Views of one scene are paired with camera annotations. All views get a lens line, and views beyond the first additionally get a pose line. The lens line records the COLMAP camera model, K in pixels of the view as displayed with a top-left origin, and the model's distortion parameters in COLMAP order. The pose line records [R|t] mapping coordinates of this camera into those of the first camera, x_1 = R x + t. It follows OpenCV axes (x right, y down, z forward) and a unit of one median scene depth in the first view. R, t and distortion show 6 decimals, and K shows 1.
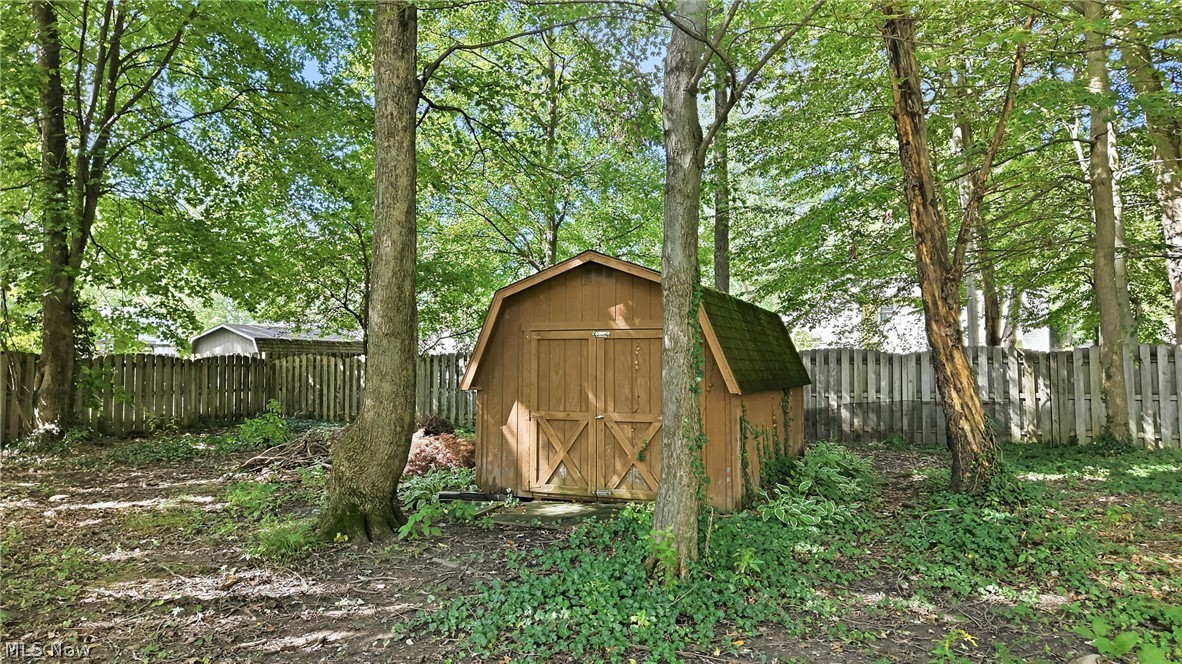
lens RADIAL K [[786.3, 0, 591.0], [0, 786.3, 332.0], [0, 0, 1]] dist [0.091044, -0.154385]
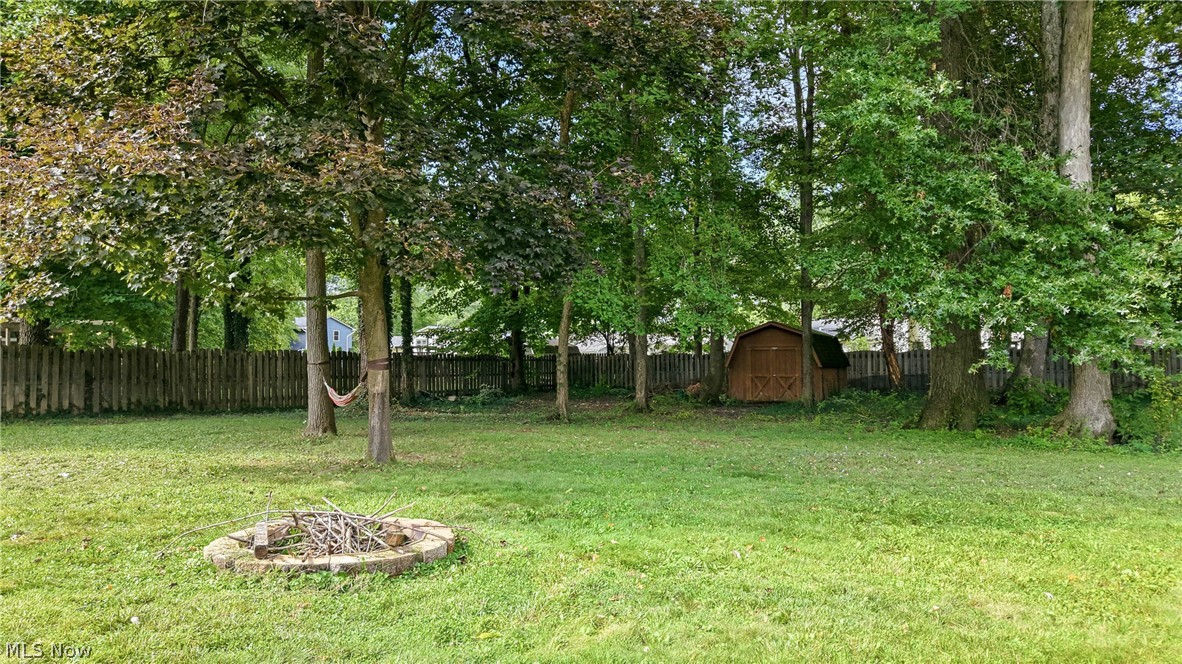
lens RADIAL K [[786.3, 0, 591.0], [0, 786.3, 332.0], [0, 0, 1]] dist [0.091044, -0.154385]
pose [[0.995532, -0.009512, -0.093945, -0.376293], [0.009809, 0.999948, 0.002707, -0.070378], [0.093914, -0.003616, 0.995574, -1.954801]]
